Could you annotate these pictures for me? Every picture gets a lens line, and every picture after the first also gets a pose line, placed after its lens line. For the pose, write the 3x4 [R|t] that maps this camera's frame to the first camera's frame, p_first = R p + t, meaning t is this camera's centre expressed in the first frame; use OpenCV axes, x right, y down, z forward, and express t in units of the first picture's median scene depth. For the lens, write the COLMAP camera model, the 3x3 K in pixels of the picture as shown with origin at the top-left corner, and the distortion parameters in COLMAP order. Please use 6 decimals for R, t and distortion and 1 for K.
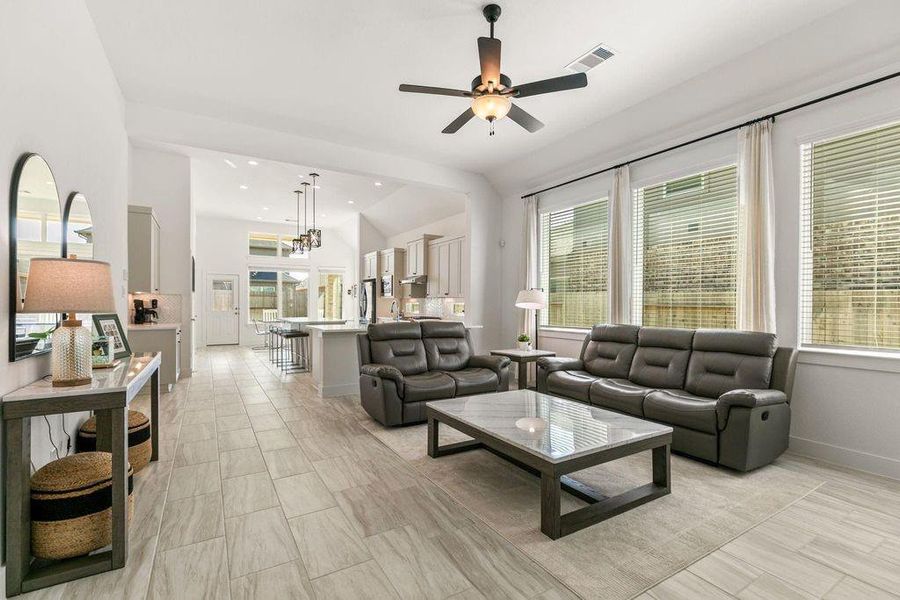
lens RADIAL K [[447.2, 0, 450.0], [0, 447.2, 300.0], [0, 0, 1]] dist [-0.015330, 0.001355]
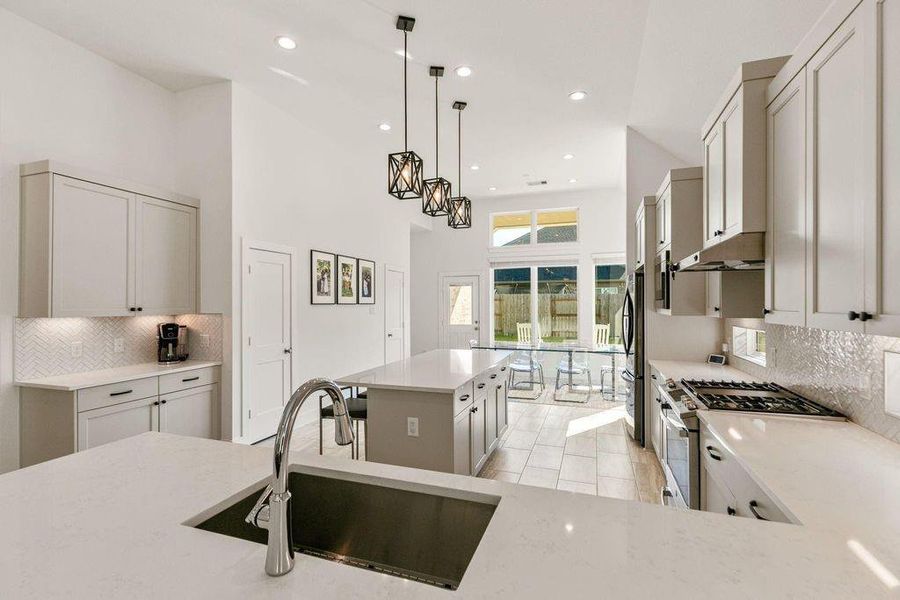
lens RADIAL K [[428.3, 0, 423.1], [0, 428.3, 299.3], [0, 0, 1]] dist [-0.014255, 0.000307]
pose [[0.597129, -0.016296, -0.801979, 0.018608], [0.013811, 0.999854, -0.010033, -0.018583], [0.802026, -0.005084, 0.597267, 0.696451]]
